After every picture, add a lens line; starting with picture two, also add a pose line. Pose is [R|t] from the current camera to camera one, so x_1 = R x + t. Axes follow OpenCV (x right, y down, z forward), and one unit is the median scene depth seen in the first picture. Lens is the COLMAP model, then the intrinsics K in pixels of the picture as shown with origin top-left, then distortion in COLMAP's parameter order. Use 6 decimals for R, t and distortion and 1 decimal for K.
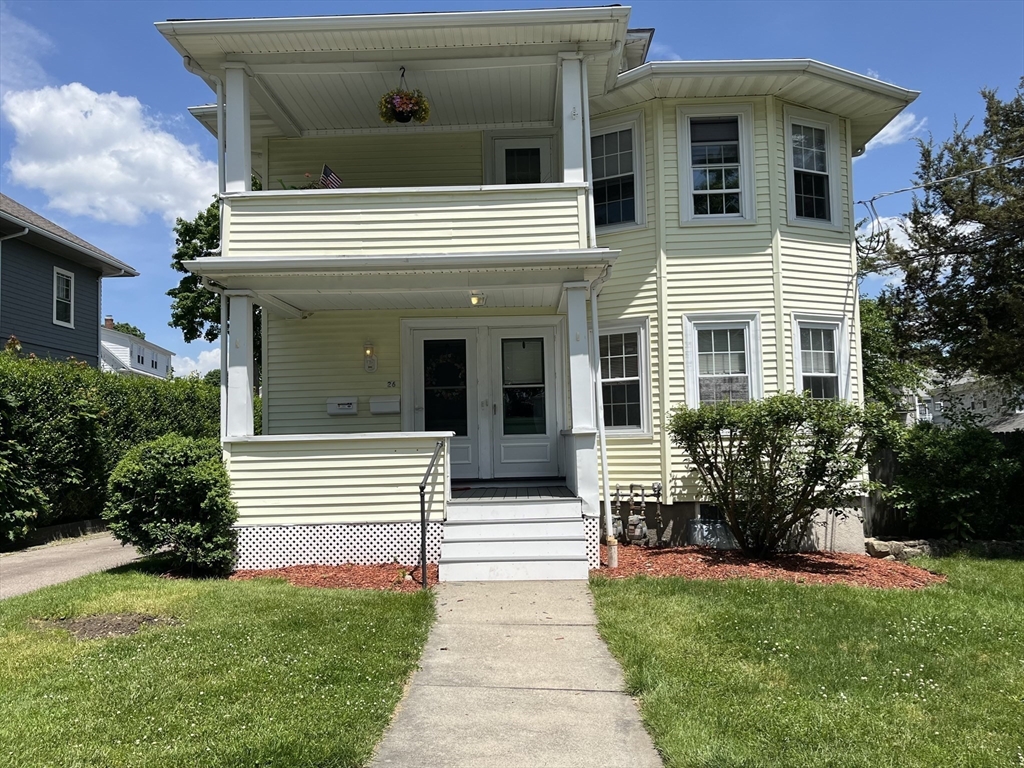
lens RADIAL K [[779.0, 0, 531.6], [0, 779.0, 399.1], [0, 0, 1]] dist [0.007090, 0.001575]
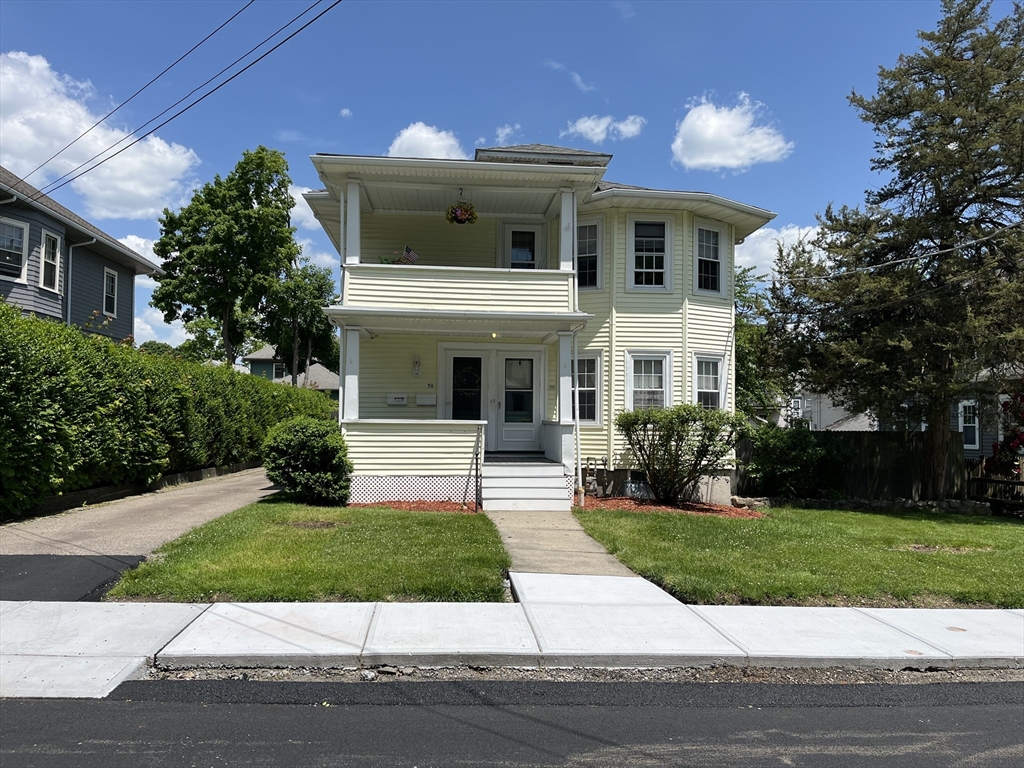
lens RADIAL K [[779.0, 0, 531.6], [0, 779.0, 399.1], [0, 0, 1]] dist [0.007090, 0.001575]
pose [[0.991681, 0.036877, 0.123326, -0.179434], [-0.040273, 0.998872, 0.025156, -0.040847], [-0.122259, -0.029913, 0.992047, -0.523589]]
